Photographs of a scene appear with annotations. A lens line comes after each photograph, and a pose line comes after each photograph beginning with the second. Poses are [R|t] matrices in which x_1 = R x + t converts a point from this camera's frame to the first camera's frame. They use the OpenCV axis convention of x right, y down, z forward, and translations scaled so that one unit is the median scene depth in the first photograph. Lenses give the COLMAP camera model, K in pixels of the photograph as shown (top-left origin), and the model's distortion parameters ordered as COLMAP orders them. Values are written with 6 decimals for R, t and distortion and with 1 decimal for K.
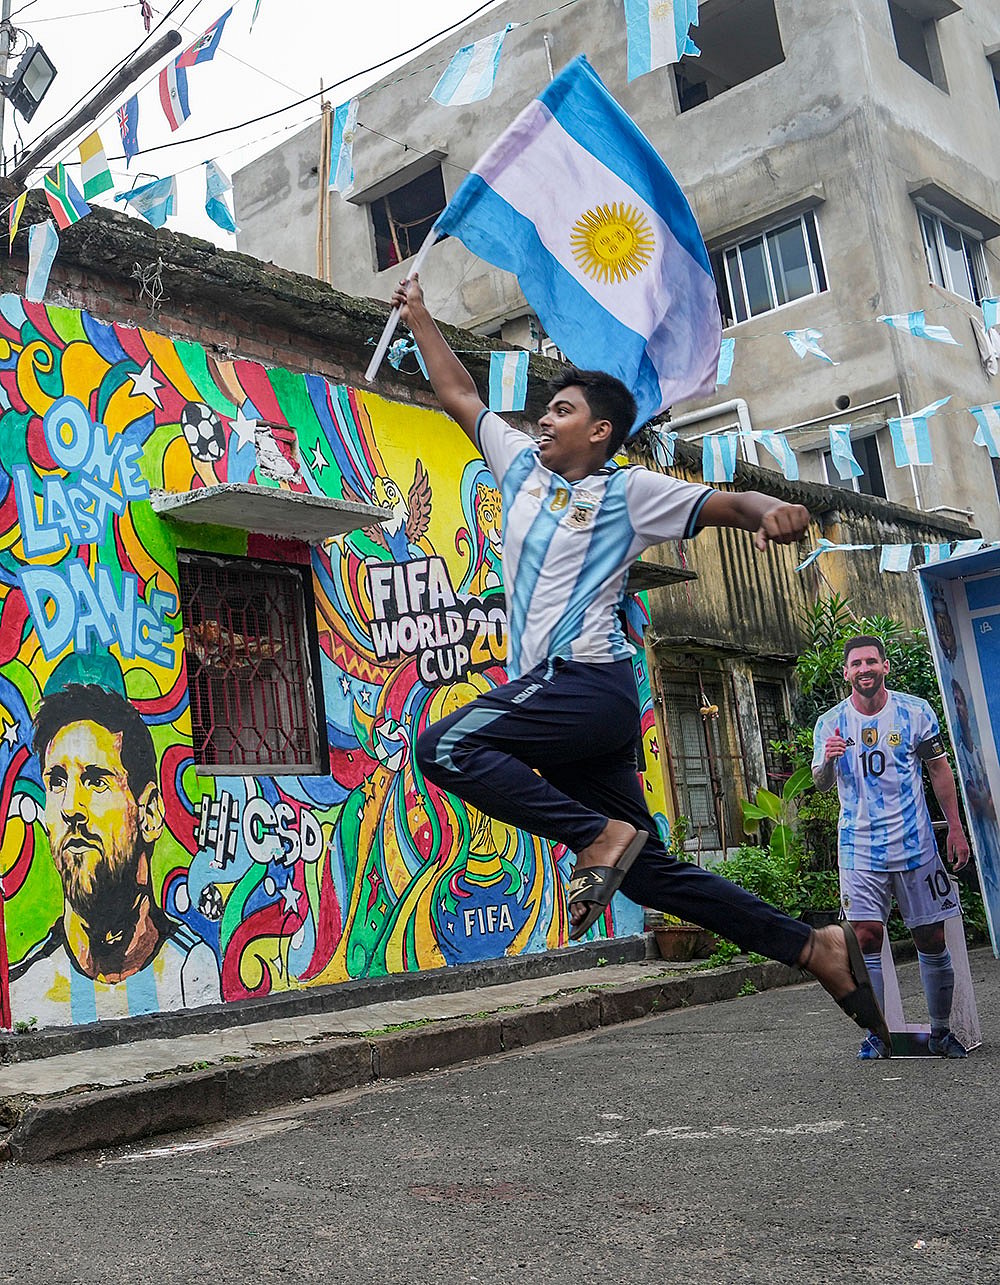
lens RADIAL K [[1485.6, 0, 500.0], [0, 1485.6, 642.5], [0, 0, 1]] dist [0.072204, -0.492336]
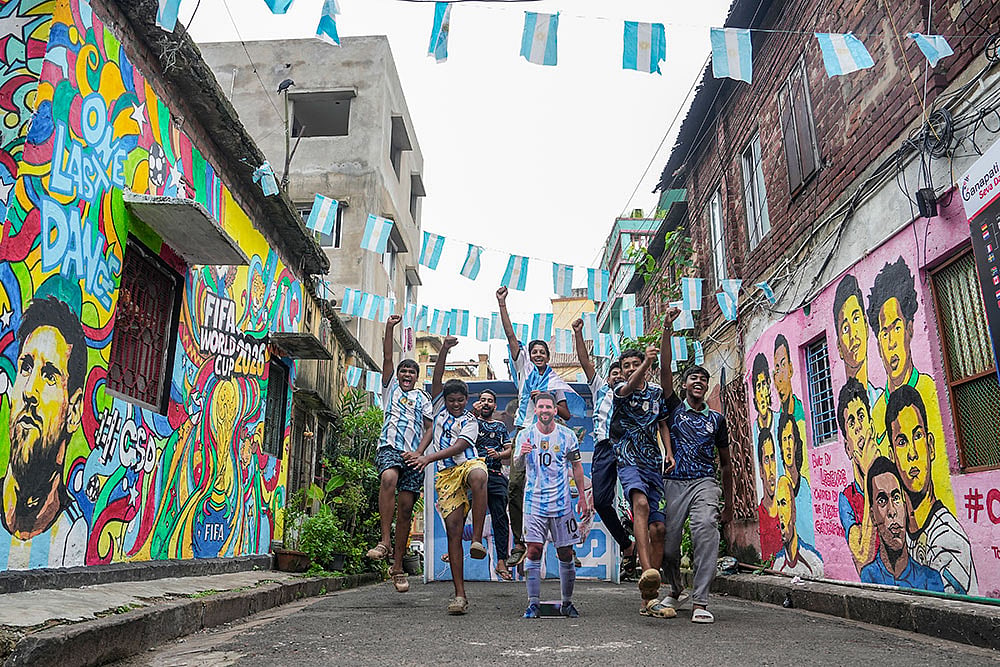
lens RADIAL K [[696.2, 0, 499.5], [0, 696.2, 351.6], [0, 0, 1]] dist [-0.005958, 0.002816]
pose [[0.766151, 0.256693, 0.589170, -0.313696], [-0.172008, 0.965226, -0.196857, 0.117098], [-0.619214, 0.049481, 0.783662, 0.285919]]
